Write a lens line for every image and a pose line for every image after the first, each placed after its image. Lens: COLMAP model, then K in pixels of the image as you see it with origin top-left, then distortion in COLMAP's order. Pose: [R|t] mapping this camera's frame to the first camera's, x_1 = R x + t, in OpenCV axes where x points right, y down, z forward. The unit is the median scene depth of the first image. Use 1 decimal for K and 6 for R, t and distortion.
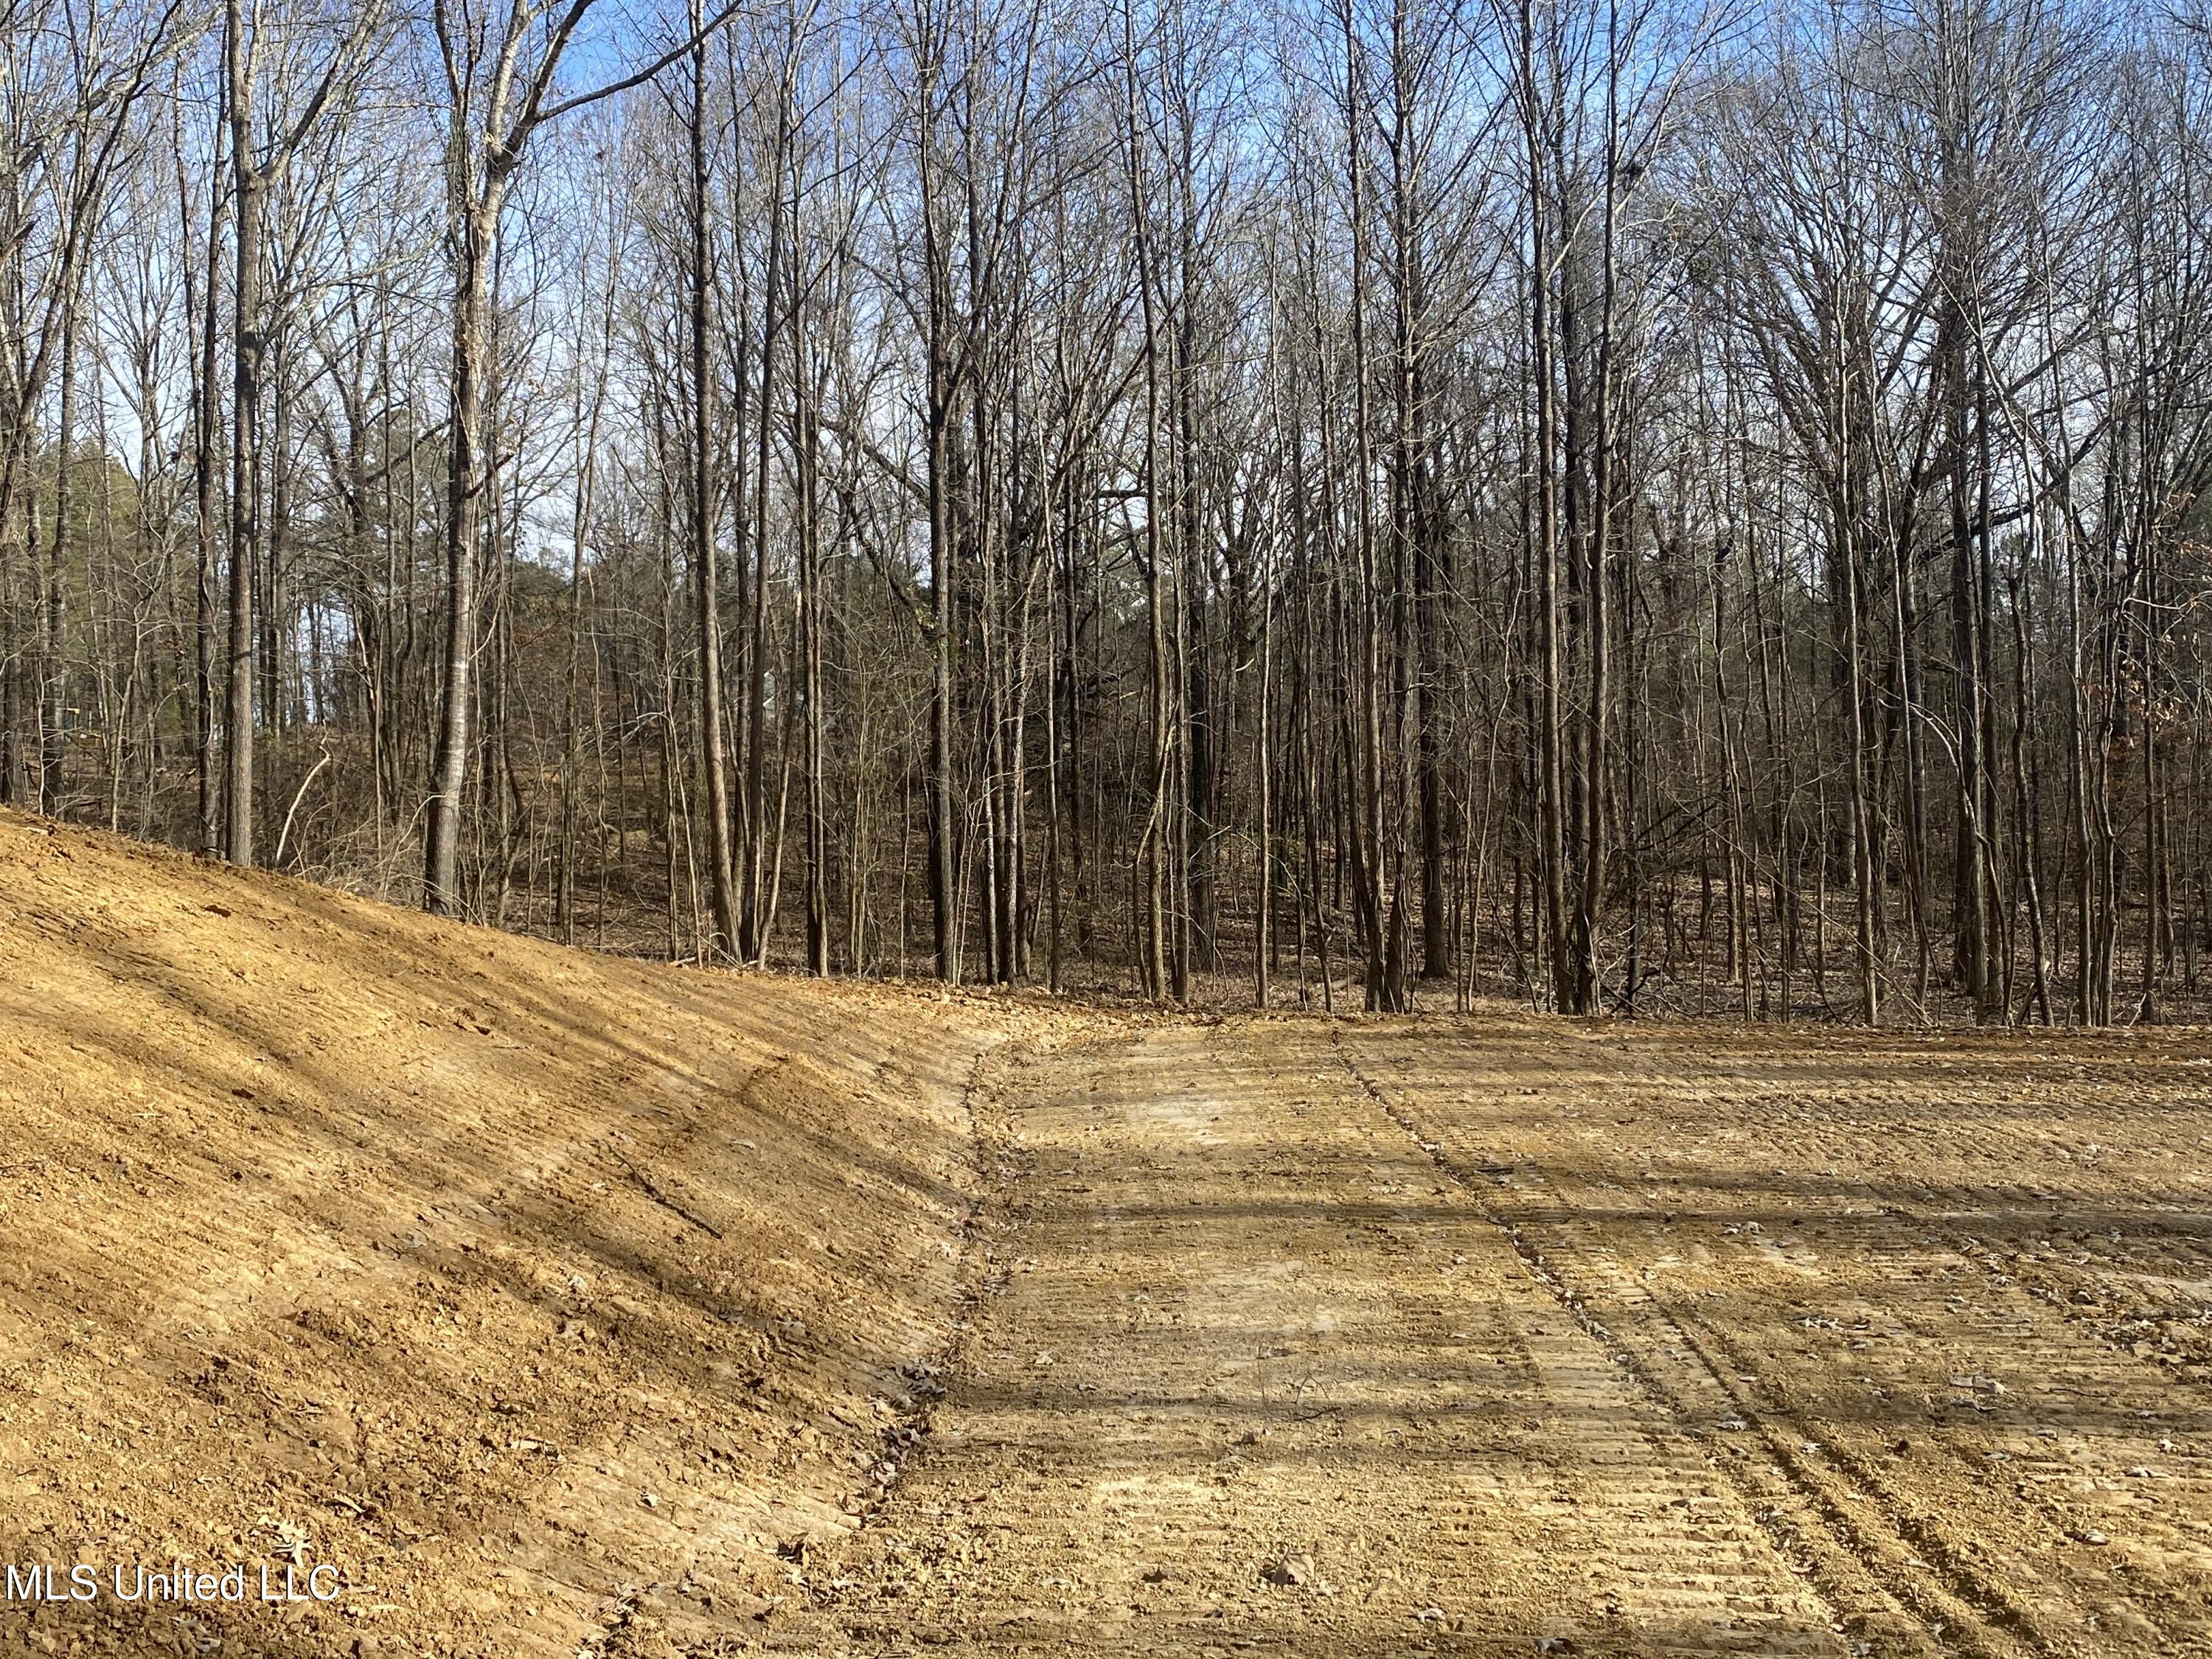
lens RADIAL K [[2180.0, 0, 1064.5], [0, 2180.0, 811.7], [0, 0, 1]] dist [0.046102, -0.078982]
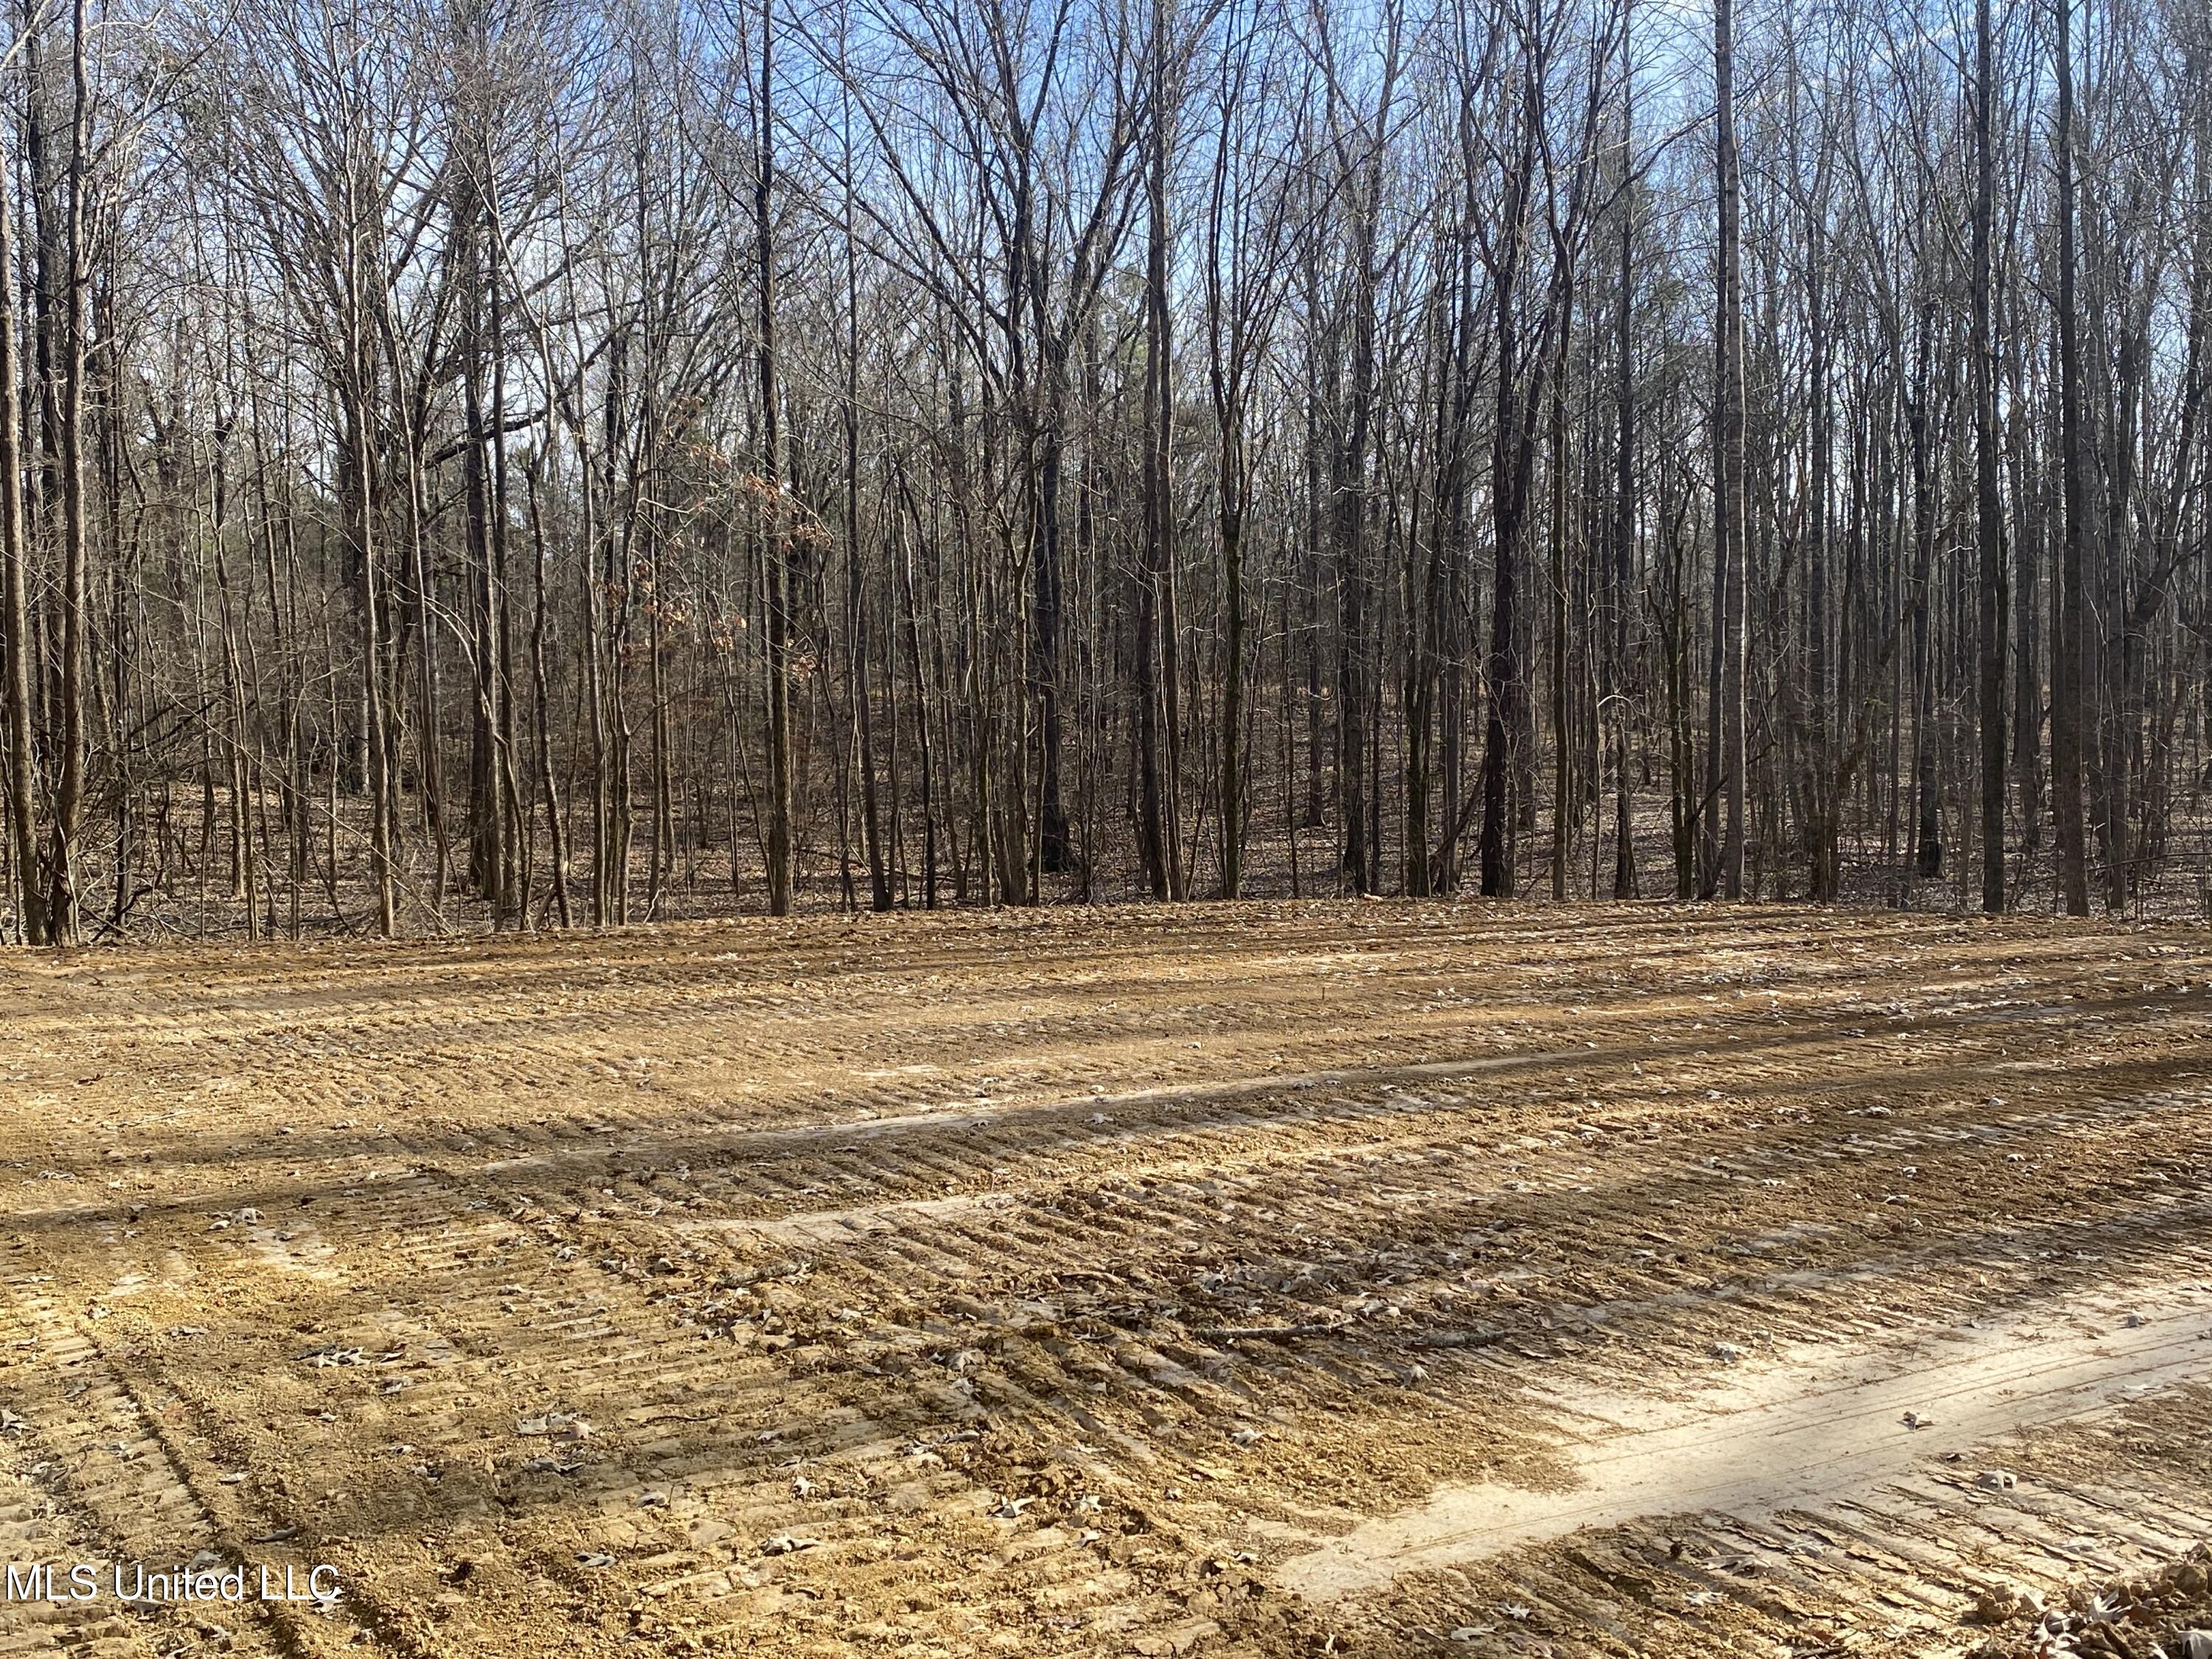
lens RADIAL K [[2158.9, 0, 1106.8], [0, 2158.9, 787.0], [0, 0, 1]] dist [0.137242, -0.308875]
pose [[0.781743, -0.011399, 0.623496, 0.064961], [-0.007089, 0.999606, 0.027163, 0.015033], [-0.623560, -0.025654, 0.781354, 0.194291]]
